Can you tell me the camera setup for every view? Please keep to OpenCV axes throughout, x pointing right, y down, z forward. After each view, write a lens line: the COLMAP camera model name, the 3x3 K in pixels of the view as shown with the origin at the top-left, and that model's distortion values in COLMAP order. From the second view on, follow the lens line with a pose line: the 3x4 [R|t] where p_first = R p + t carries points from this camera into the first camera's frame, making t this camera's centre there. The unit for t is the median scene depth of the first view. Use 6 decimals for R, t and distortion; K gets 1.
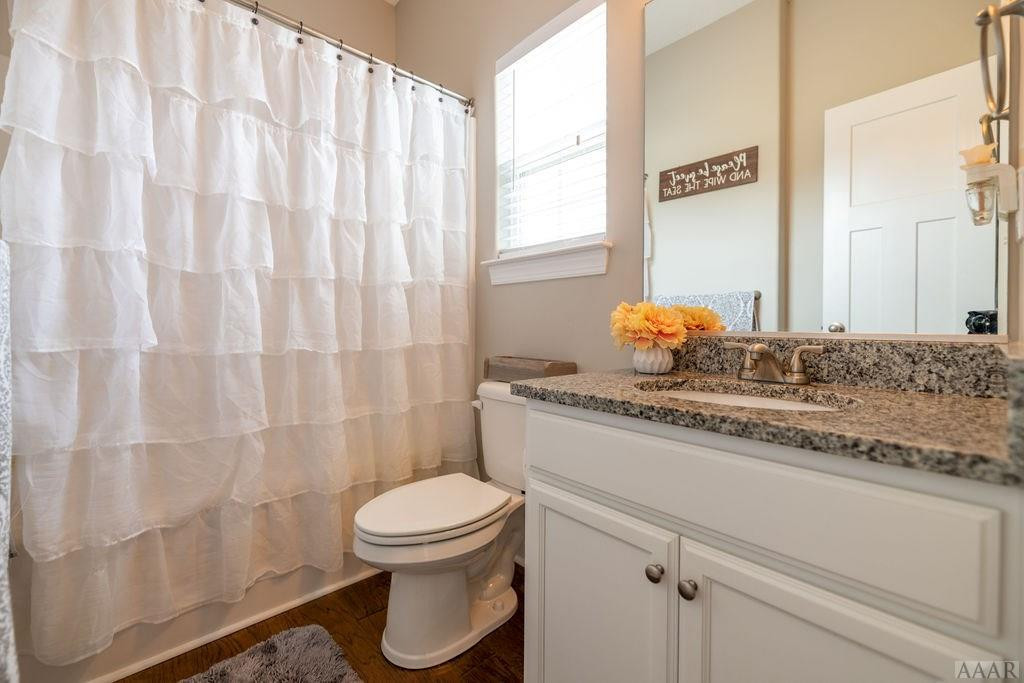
lens RADIAL K [[435.2, 0, 529.8], [0, 435.2, 346.7], [0, 0, 1]] dist [-0.000837, -0.000007]
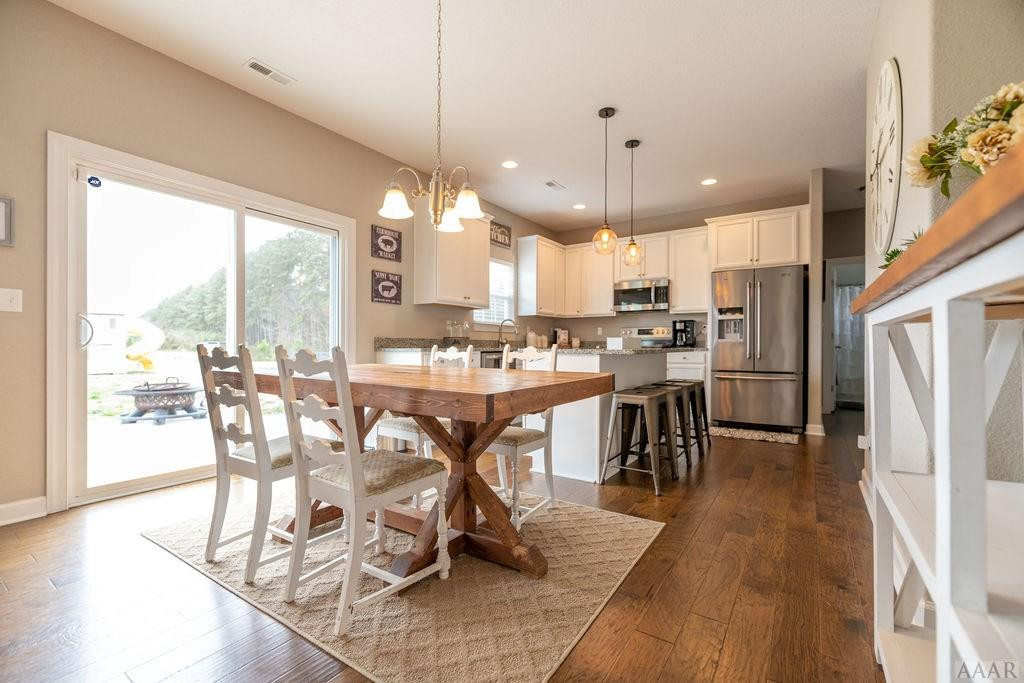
lens RADIAL K [[435.2, 0, 529.8], [0, 435.2, 346.7], [0, 0, 1]] dist [-0.000837, -0.000007]
pose [[0.250507, 0.001808, -0.968113, 3.795585], [-0.013799, 0.999903, -0.001704, 0.039452], [0.968016, 0.013786, 0.250508, -4.758889]]
